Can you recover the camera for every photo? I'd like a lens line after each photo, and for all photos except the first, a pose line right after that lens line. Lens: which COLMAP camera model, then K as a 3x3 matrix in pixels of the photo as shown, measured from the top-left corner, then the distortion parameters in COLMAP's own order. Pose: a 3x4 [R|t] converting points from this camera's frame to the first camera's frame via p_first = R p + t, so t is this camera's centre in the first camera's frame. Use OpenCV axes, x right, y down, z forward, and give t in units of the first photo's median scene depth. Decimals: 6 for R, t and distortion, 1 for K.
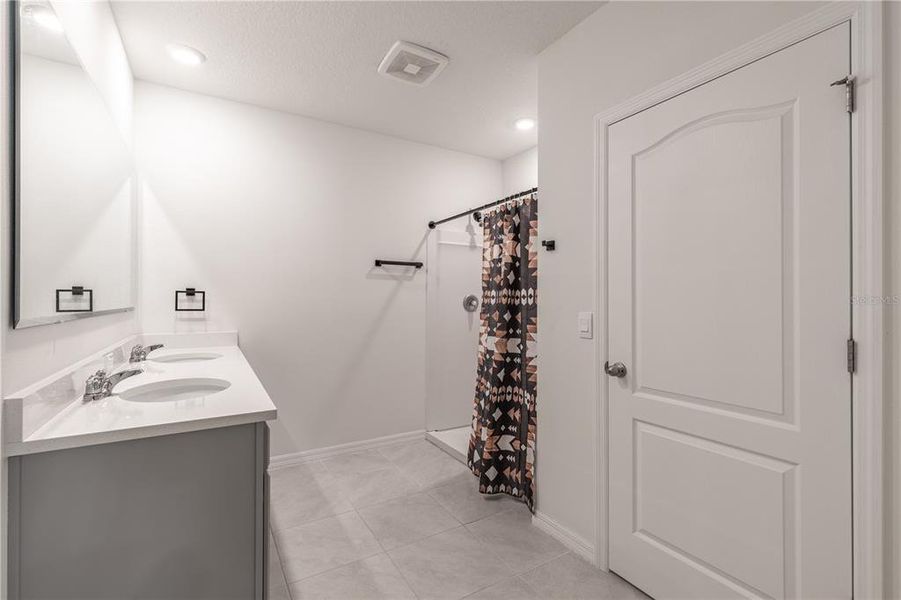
lens RADIAL K [[405.9, 0, 447.8], [0, 405.9, 298.3], [0, 0, 1]] dist [0.002678, 0.000199]
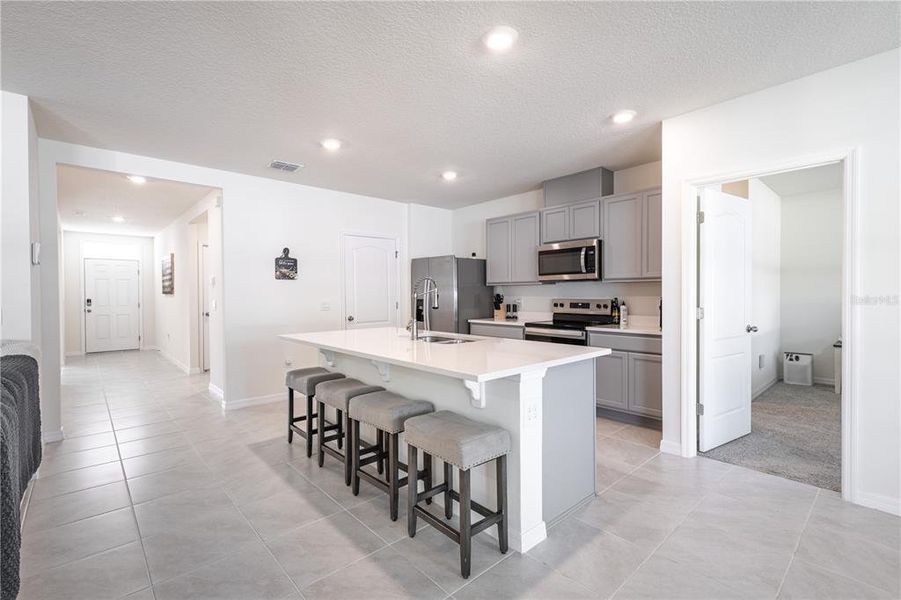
lens RADIAL K [[407.3, 0, 450.5], [0, 407.3, 300.0], [0, 0, 1]] dist [0.018050, -0.000003]
pose [[-0.194397, -0.017516, 0.980767, -2.807708], [0.007006, 0.999790, 0.019245, -0.013288], [-0.980898, 0.010613, -0.194234, 0.893606]]
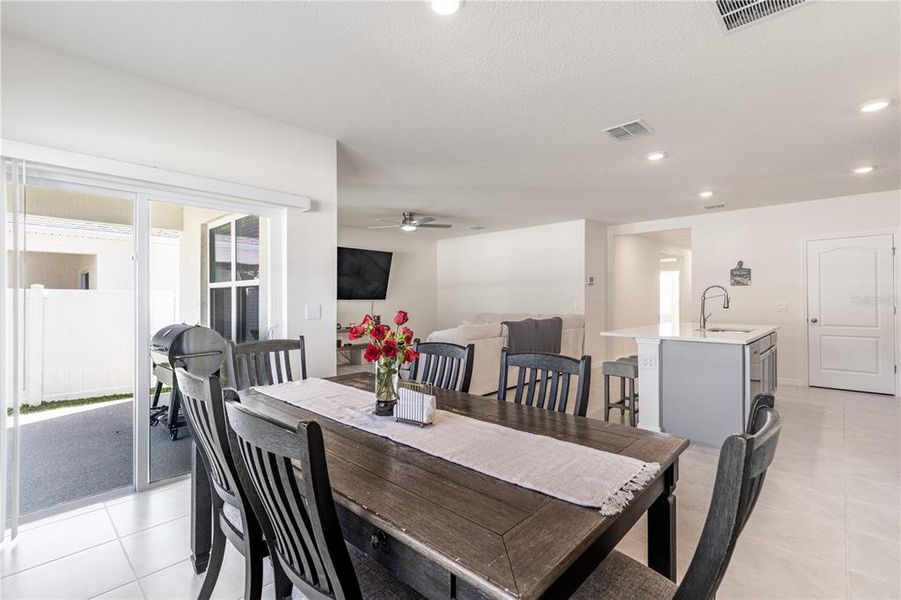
lens RADIAL K [[413.3, 0, 443.0], [0, 413.3, 298.1], [0, 0, 1]] dist [0.000419, -0.000030]
pose [[0.965188, -0.005029, 0.261507, -3.324076], [0.005411, 0.999985, -0.000741, -0.007848], [-0.261500, 0.002130, 0.965201, -1.390202]]
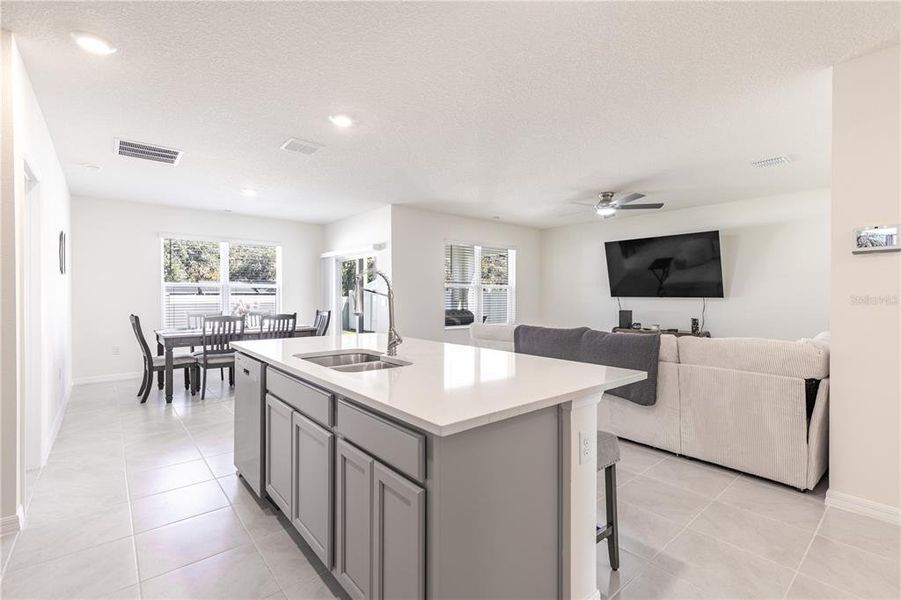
lens RADIAL K [[405.9, 0, 447.8], [0, 405.9, 298.3], [0, 0, 1]] dist [0.002678, 0.000199]
pose [[0.159633, 0.003045, -0.987172, 0.252179], [-0.003595, 0.999990, 0.002503, 0.007833], [0.987170, 0.003149, 0.159642, 0.661932]]
